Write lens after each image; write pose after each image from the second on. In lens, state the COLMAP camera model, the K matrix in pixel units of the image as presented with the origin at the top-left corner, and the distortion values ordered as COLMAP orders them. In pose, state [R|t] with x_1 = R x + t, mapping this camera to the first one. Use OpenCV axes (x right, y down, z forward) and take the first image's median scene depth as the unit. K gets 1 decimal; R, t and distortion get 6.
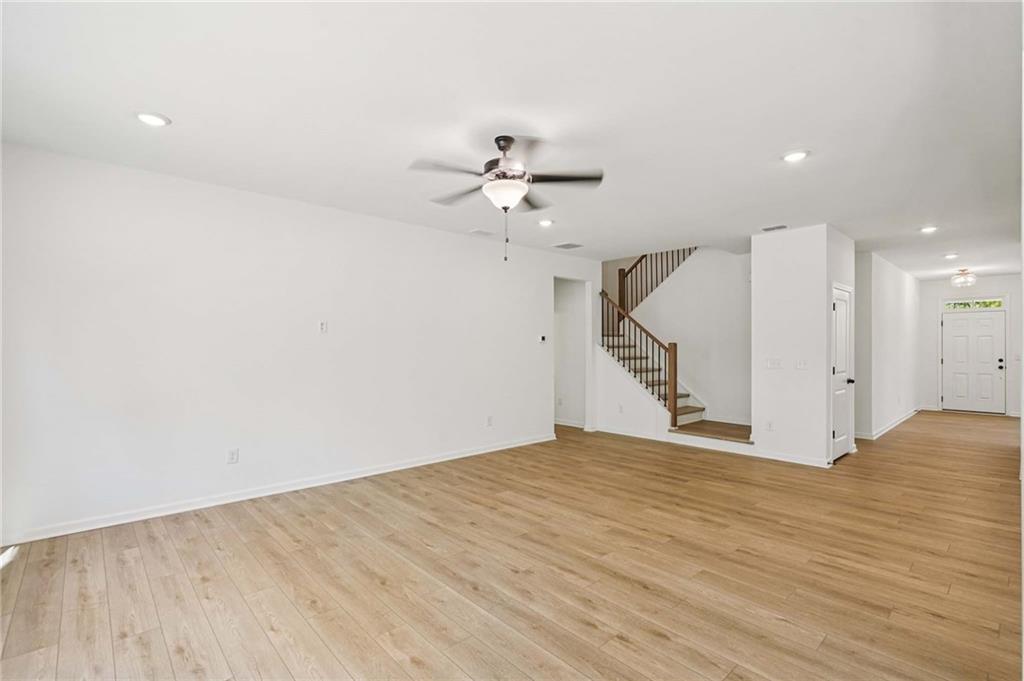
lens RADIAL K [[473.4, 0, 509.5], [0, 473.4, 344.5], [0, 0, 1]] dist [-0.008984, 0.003451]
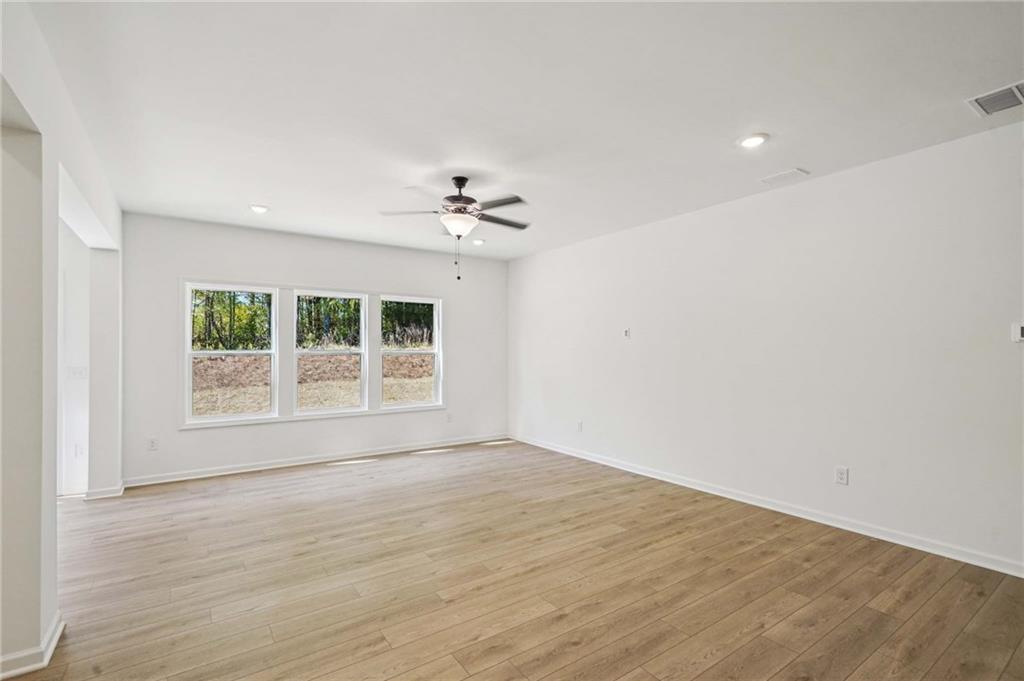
lens RADIAL K [[473.4, 0, 510.5], [0, 473.4, 342.6], [0, 0, 1]] dist [-0.008984, 0.003451]
pose [[-0.130390, -0.012800, -0.991380, 0.924445], [0.000820, 0.999915, -0.013018, -0.000747], [0.991462, -0.002510, -0.130368, 1.014937]]
